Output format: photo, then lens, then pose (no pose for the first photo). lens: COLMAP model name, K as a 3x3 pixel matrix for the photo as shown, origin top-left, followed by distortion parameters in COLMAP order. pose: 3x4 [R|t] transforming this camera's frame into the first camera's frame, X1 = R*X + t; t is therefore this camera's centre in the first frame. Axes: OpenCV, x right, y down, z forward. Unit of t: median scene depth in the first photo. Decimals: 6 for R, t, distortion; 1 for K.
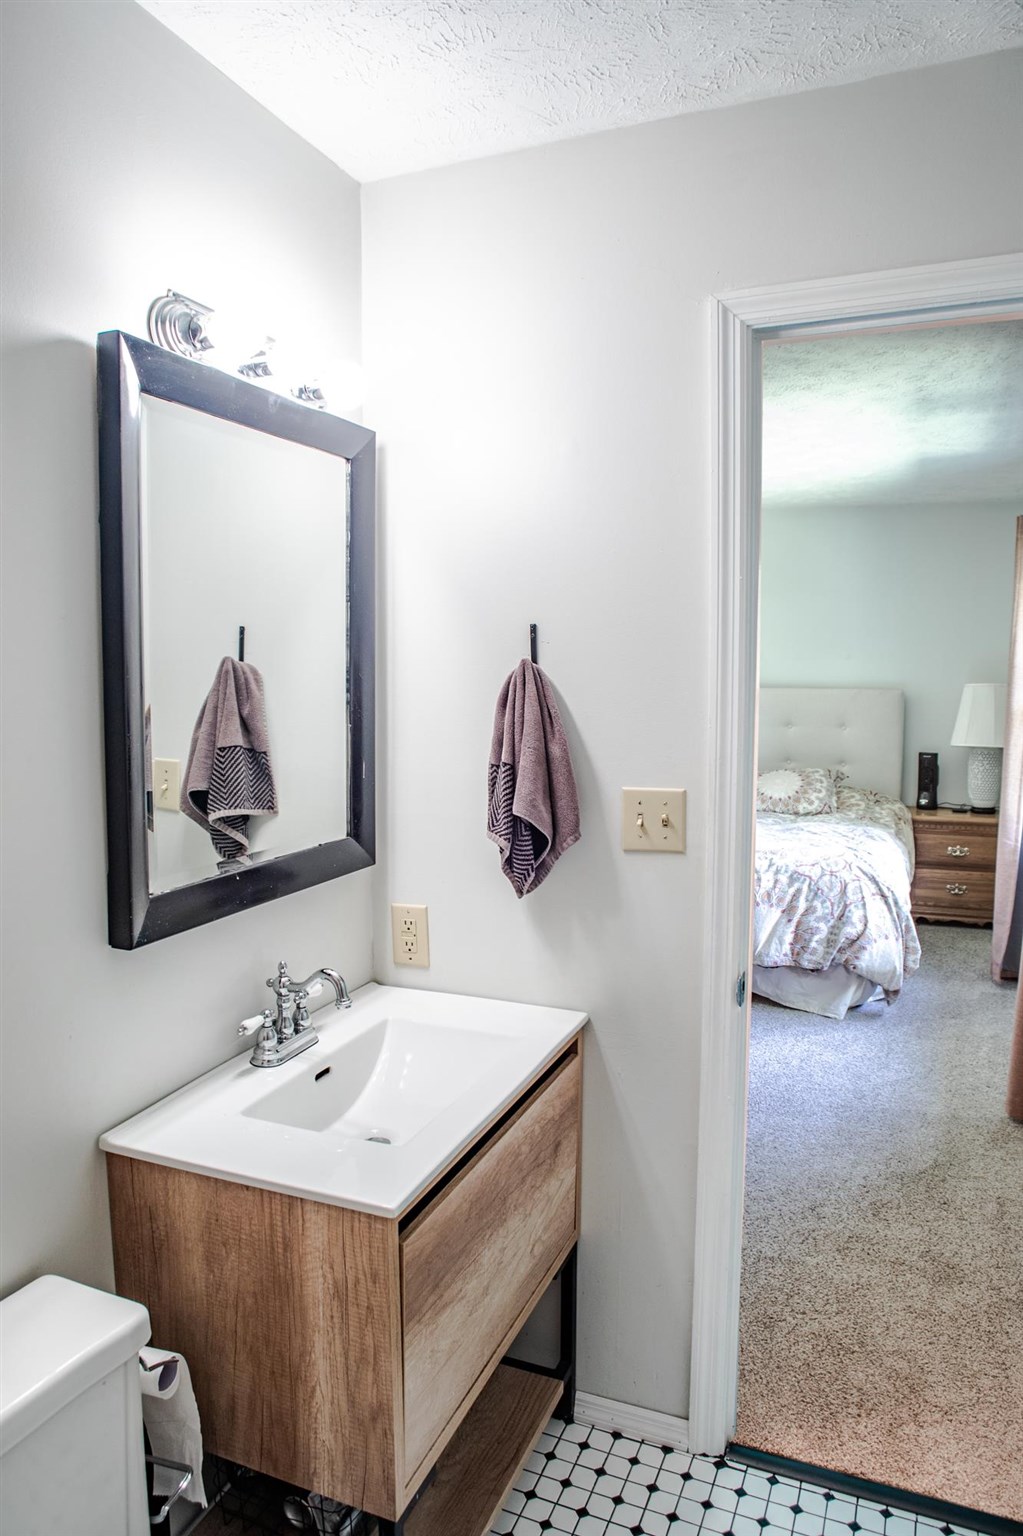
lens RADIAL K [[1052.2, 0, 507.2], [0, 1052.2, 769.9], [0, 0, 1]] dist [-0.078418, -0.002451]
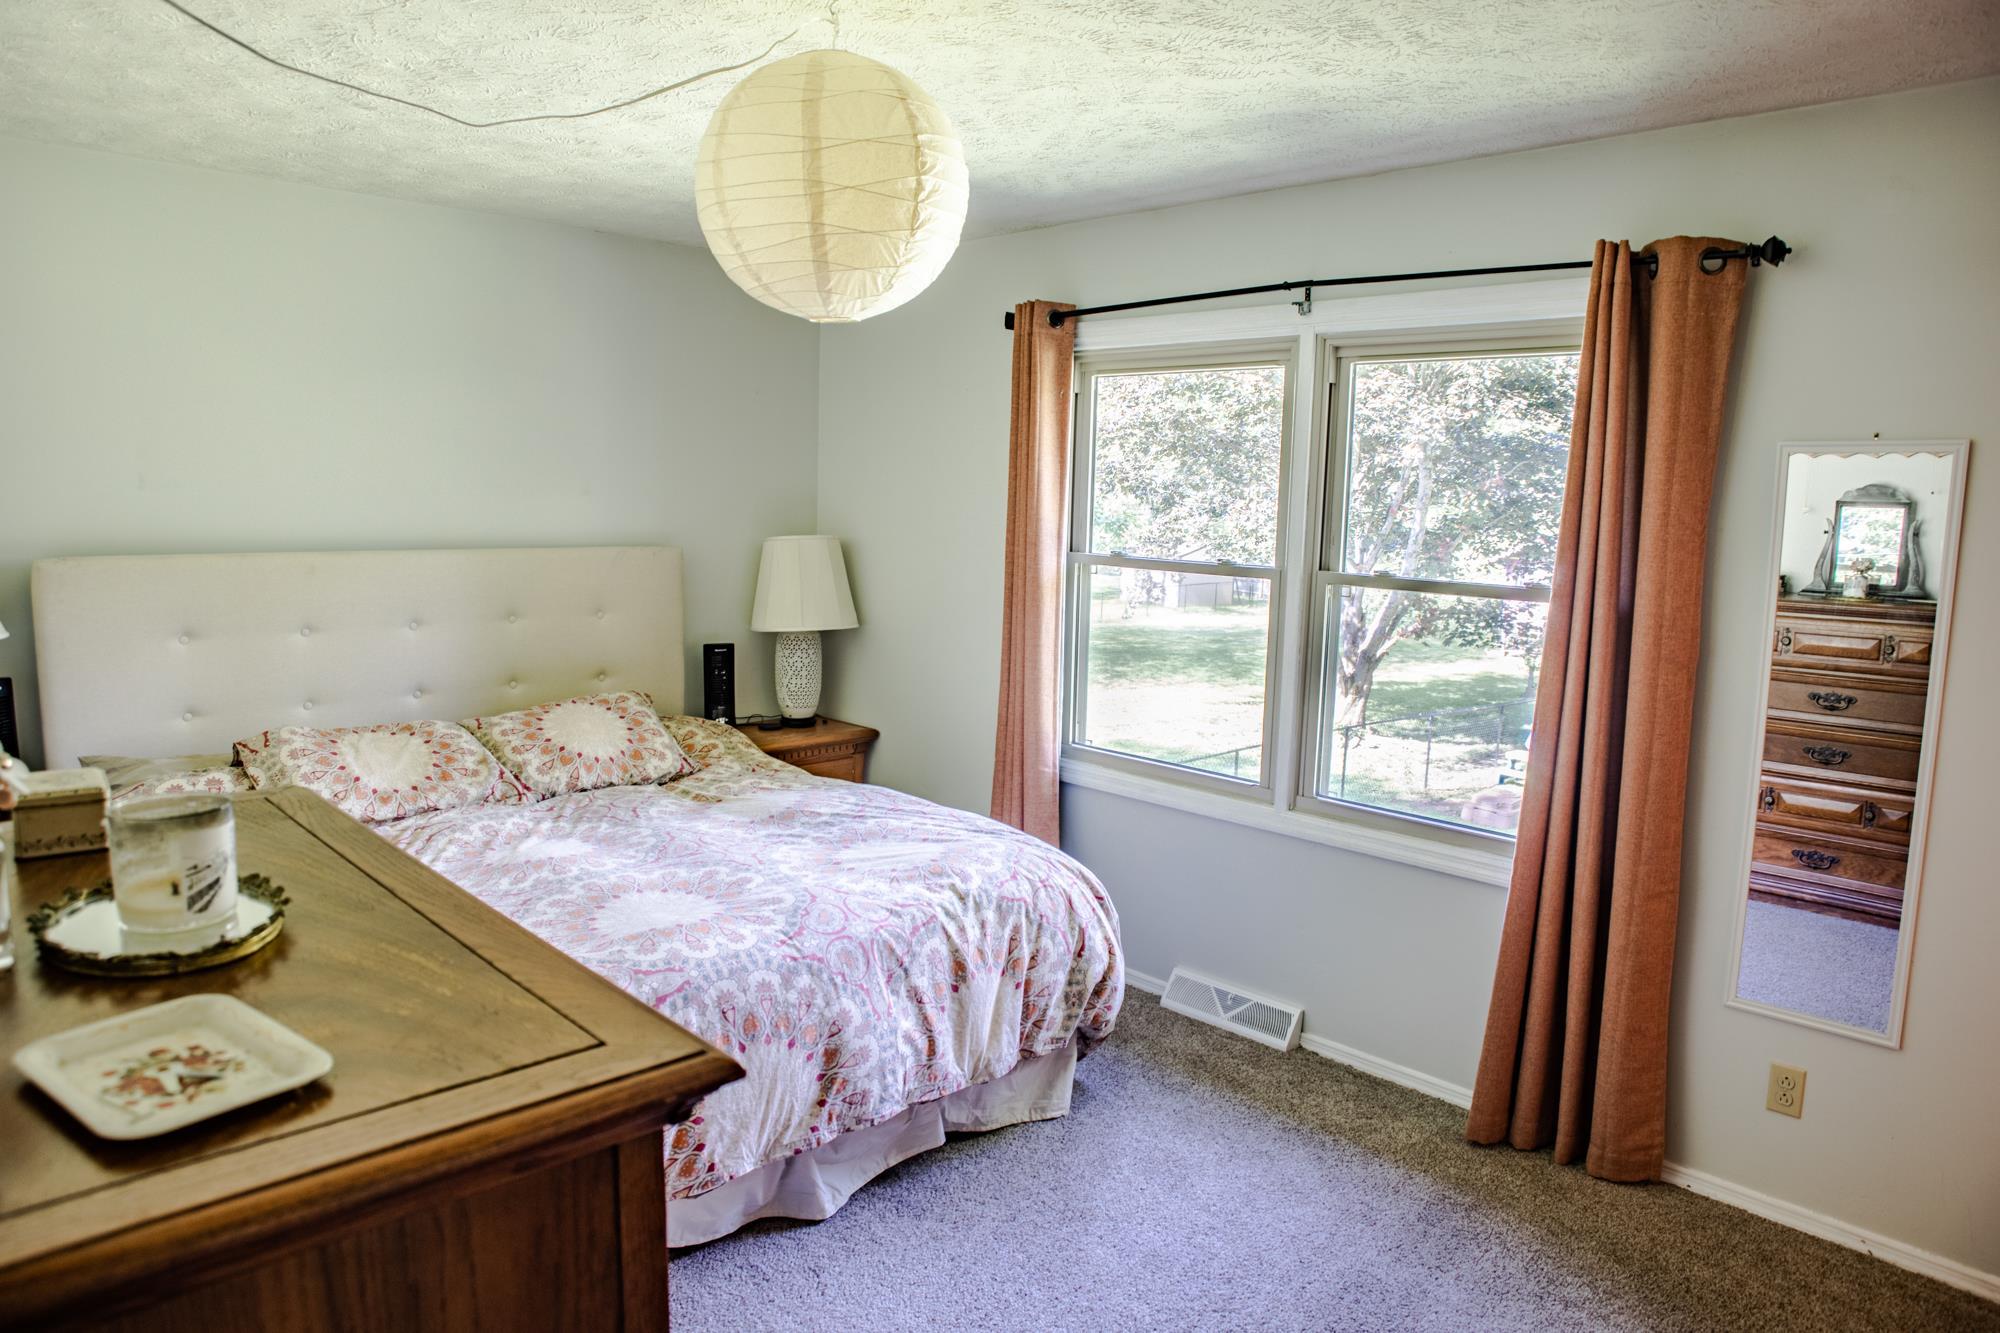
lens RADIAL K [[1275.9, 0, 995.3], [0, 1275.9, 664.2], [0, 0, 1]] dist [-0.090665, 0.036111]
pose [[0.399079, -0.111205, 0.910148, -0.326527], [0.067947, 0.993476, 0.091593, -0.087700], [-0.914396, 0.025289, 0.404031, 0.720807]]
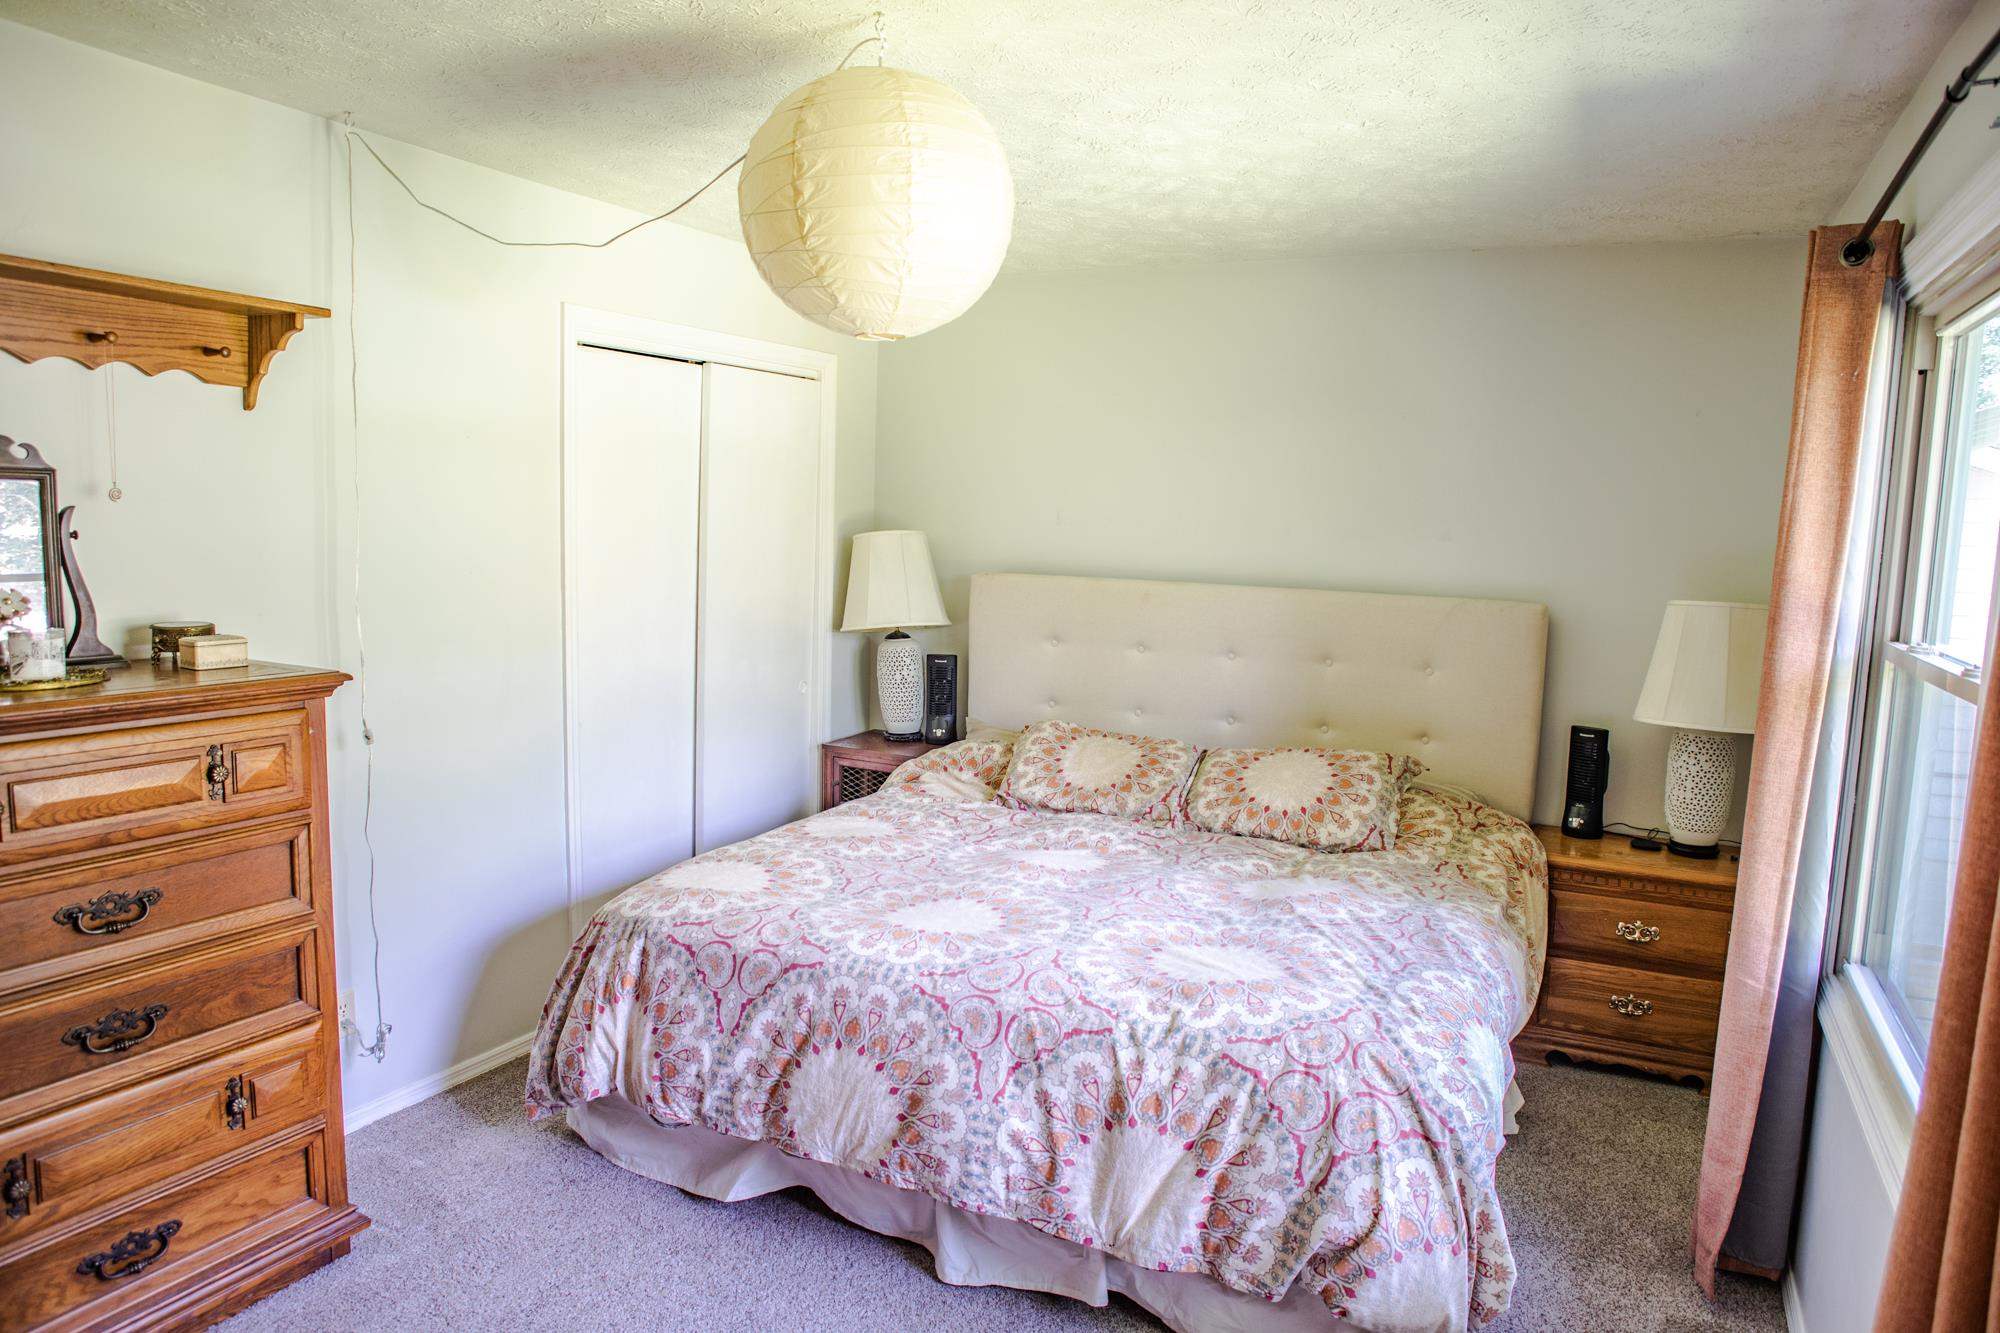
lens RADIAL K [[1275.9, 0, 994.9], [0, 1275.9, 669.7], [0, 0, 1]] dist [-0.090665, 0.036111]
pose [[0.996091, 0.040786, -0.078356, 0.215802], [-0.039328, 0.999025, 0.020070, -0.063256], [0.079098, -0.016910, 0.996723, 0.486330]]
